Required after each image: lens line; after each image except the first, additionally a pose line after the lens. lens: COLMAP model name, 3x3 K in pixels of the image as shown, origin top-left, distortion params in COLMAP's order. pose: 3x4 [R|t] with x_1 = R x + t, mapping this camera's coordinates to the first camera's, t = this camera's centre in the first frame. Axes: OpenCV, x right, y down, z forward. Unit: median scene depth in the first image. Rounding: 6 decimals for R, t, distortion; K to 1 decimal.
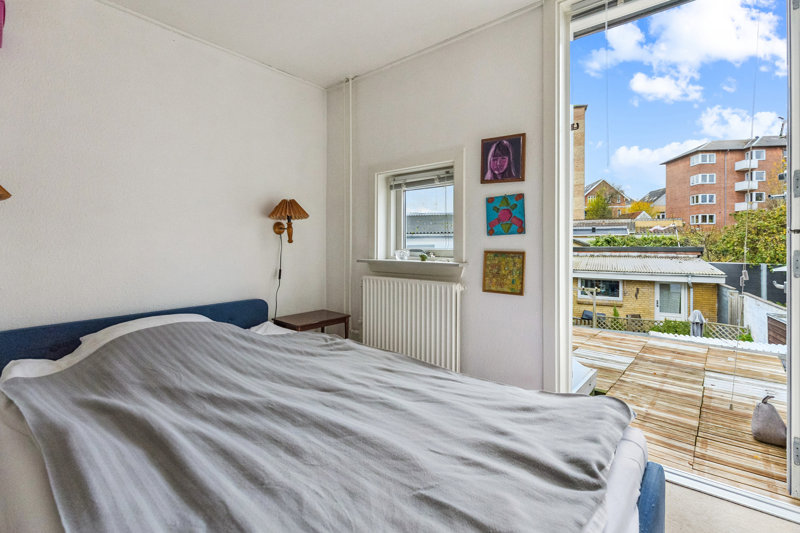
lens RADIAL K [[365.5, 0, 402.1], [0, 365.5, 244.9], [0, 0, 1]] dist [0.001289, 0.000164]
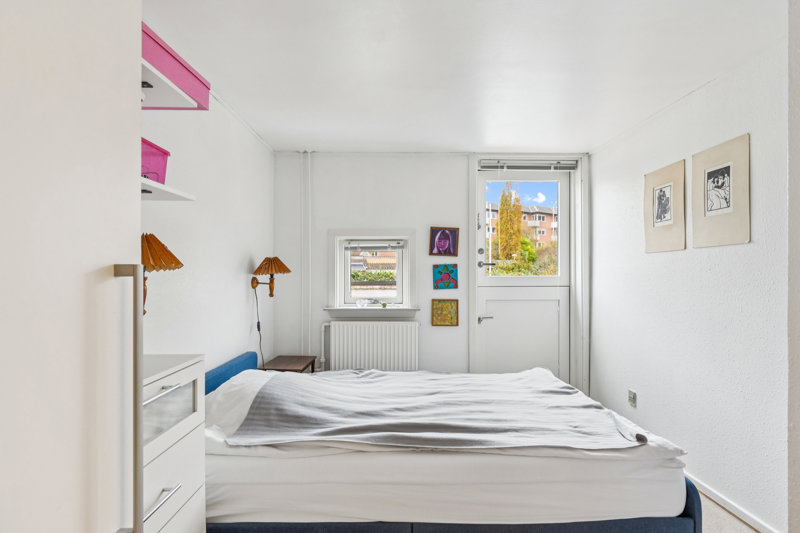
lens RADIAL K [[380.3, 0, 398.6], [0, 380.3, 270.2], [0, 0, 1]] dist [-0.009856, 0.000075]
pose [[0.765114, 0.009535, 0.643825, -0.910771], [0.000356, 0.999884, -0.015231, -0.081680], [-0.643895, 0.011882, 0.765022, -0.130585]]
